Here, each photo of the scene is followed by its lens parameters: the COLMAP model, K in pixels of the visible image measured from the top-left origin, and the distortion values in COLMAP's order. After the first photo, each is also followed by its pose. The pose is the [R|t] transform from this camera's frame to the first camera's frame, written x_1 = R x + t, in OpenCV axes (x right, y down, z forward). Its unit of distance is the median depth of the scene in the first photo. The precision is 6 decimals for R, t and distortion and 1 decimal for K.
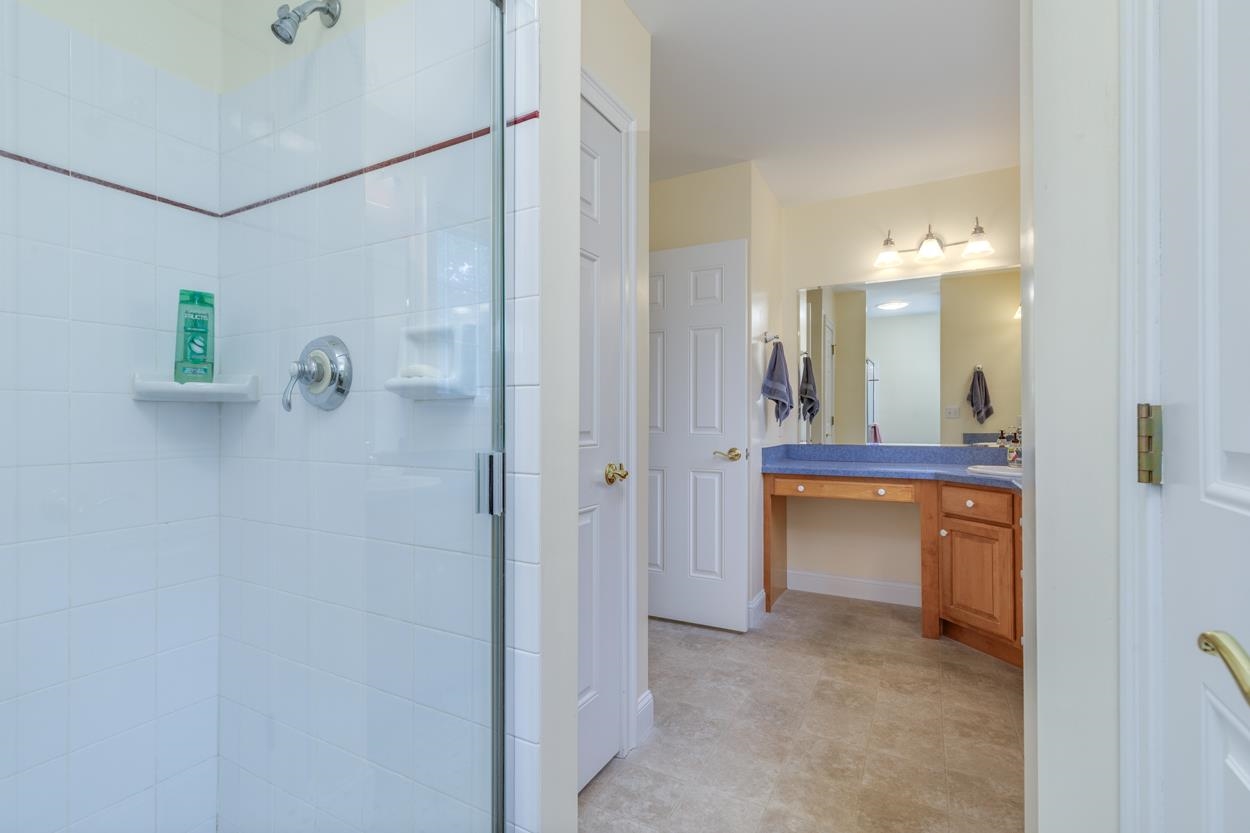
lens RADIAL K [[571.8, 0, 618.2], [0, 571.8, 416.0], [0, 0, 1]] dist [0.013559, -0.000442]
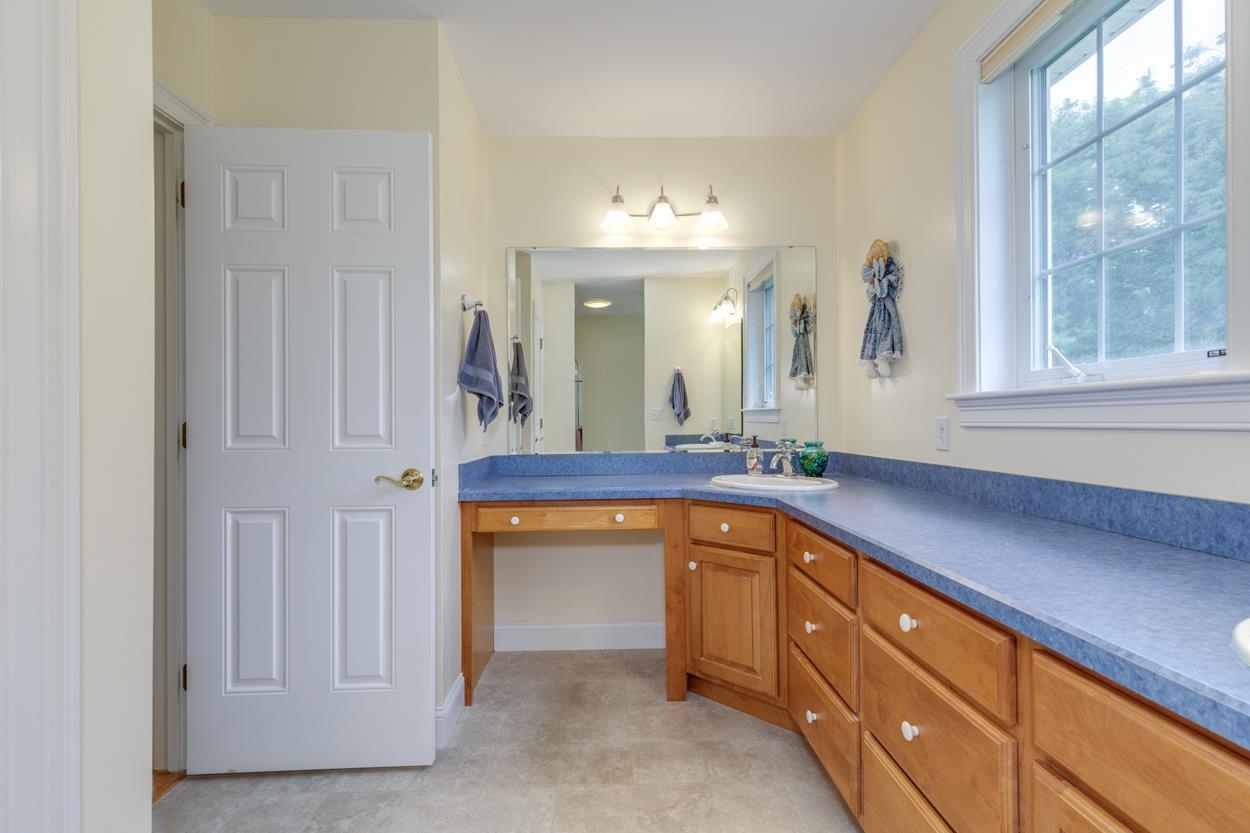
lens RADIAL K [[460.4, 0, 599.0], [0, 460.4, 421.6], [0, 0, 1]] dist [0.001529, 0.000033]
pose [[0.862798, -0.004919, 0.505524, 0.124571], [0.003620, 0.999987, 0.003551, 0.003977], [-0.505535, -0.001233, 0.862805, 0.464813]]
